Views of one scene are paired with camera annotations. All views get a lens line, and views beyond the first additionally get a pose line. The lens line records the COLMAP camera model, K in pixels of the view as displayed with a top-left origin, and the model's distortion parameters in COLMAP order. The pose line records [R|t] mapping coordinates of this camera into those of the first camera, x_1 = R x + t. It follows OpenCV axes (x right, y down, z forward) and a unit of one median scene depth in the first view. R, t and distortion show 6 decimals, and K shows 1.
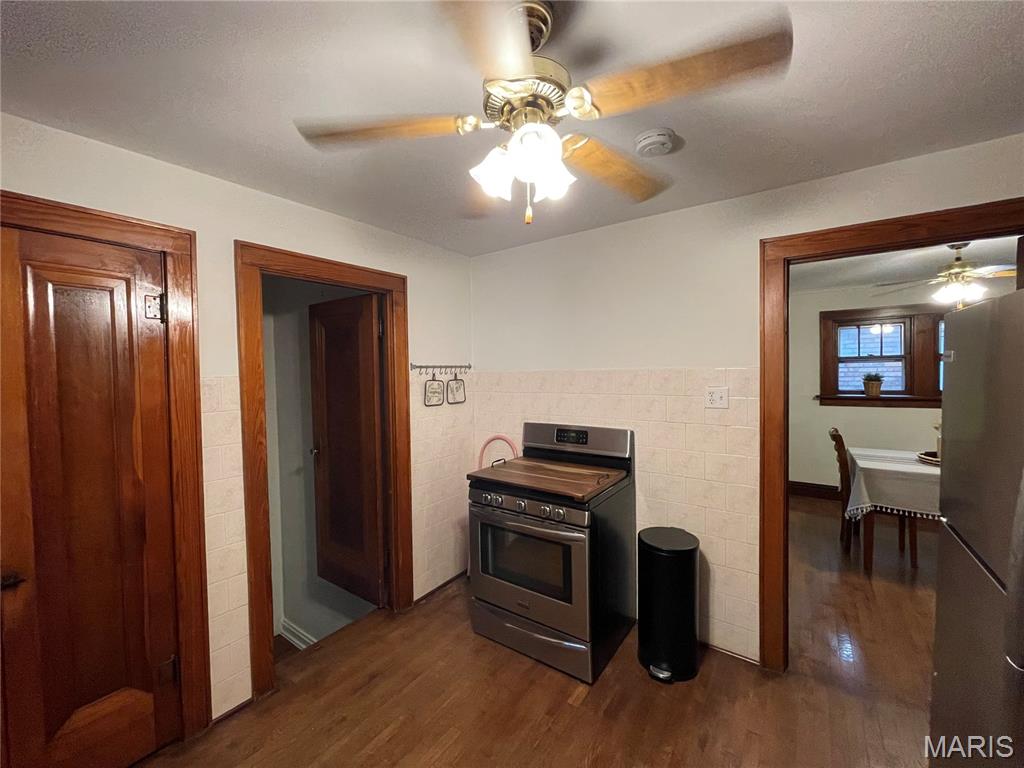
lens RADIAL K [[413.3, 0, 507.5], [0, 413.3, 382.9], [0, 0, 1]] dist [-0.000197, -0.000100]
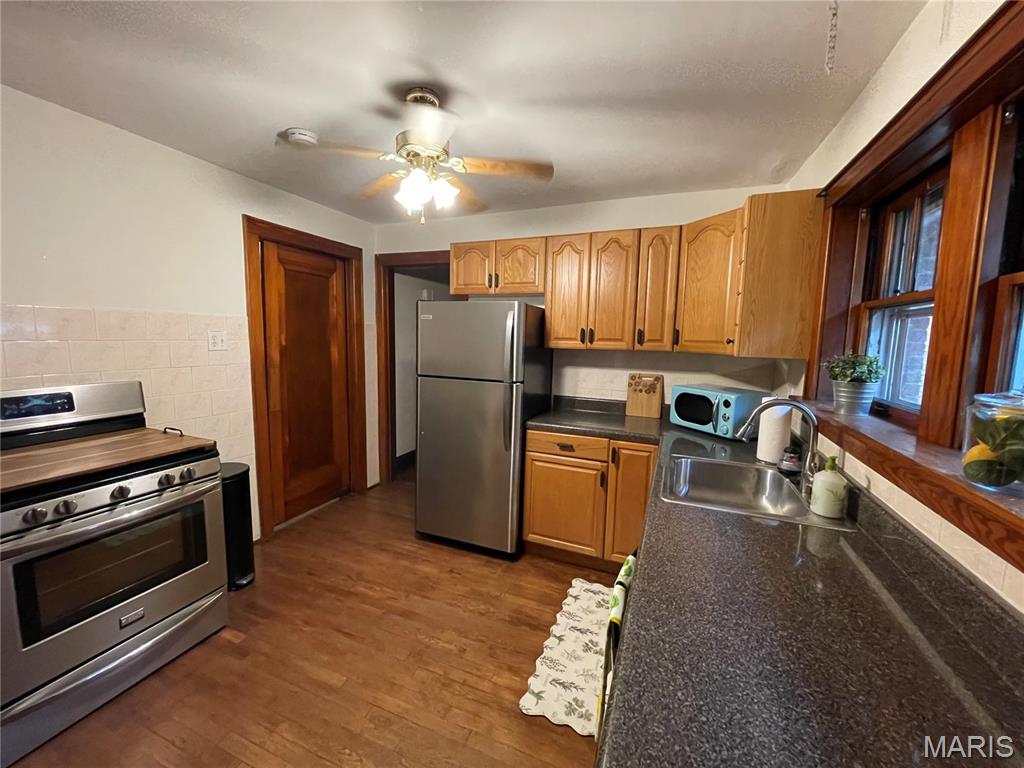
lens RADIAL K [[413.3, 0, 507.5], [0, 413.3, 382.9], [0, 0, 1]] dist [-0.000197, -0.000100]
pose [[-0.245258, -0.090805, 0.965196, -0.838528], [0.003725, 0.995508, 0.094603, 0.046987], [-0.969451, 0.026798, -0.243818, 0.539149]]
